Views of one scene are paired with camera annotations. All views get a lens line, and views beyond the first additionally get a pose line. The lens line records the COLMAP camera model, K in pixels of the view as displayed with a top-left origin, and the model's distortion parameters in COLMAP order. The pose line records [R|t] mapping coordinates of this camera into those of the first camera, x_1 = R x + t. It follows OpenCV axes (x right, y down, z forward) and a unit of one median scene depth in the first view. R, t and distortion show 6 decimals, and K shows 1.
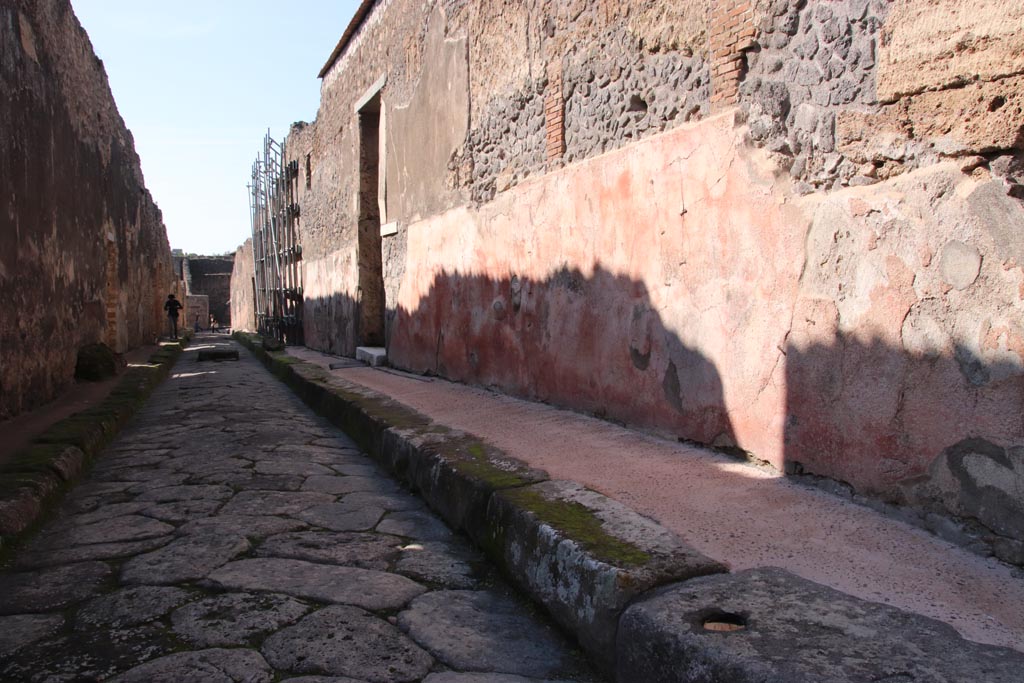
lens RADIAL K [[856.9, 0, 512.0], [0, 856.9, 341.5], [0, 0, 1]] dist [-0.172063, 0.224244]
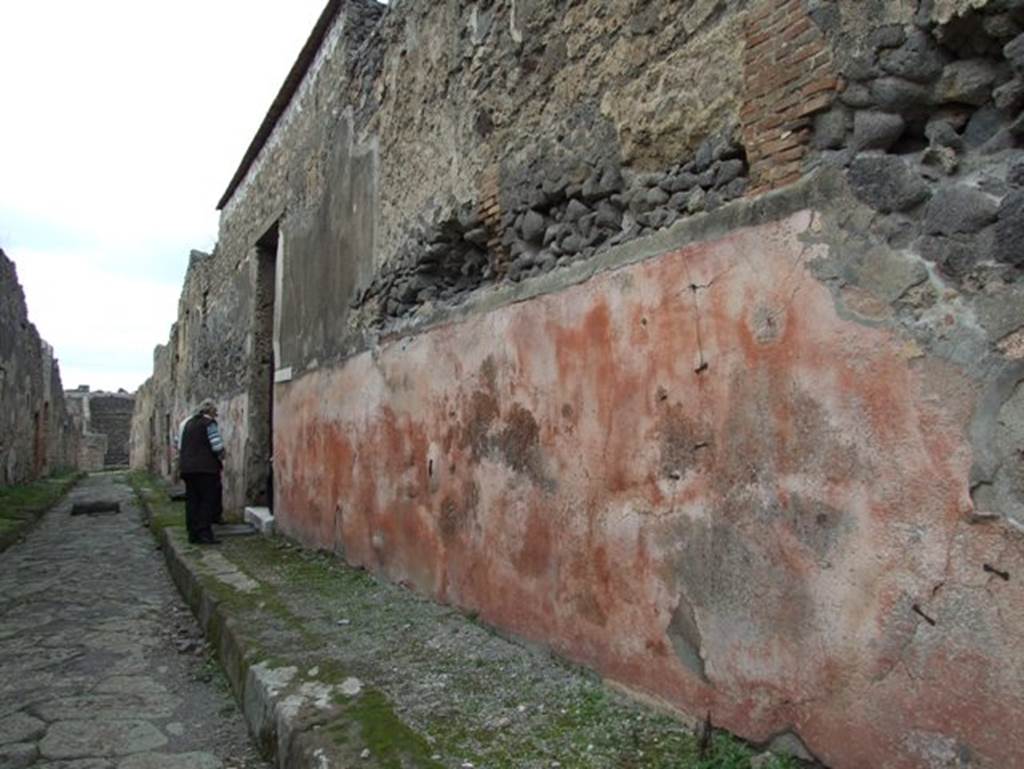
lens RADIAL K [[807.7, 0, 512.0], [0, 807.7, 384.5], [0, 0, 1]] dist [-0.072404, 0.080199]
pose [[0.993407, 0.013065, 0.113892, -0.007511], [0.000303, 0.993181, -0.116579, -0.036248], [-0.114638, 0.115845, 0.986630, 0.219255]]
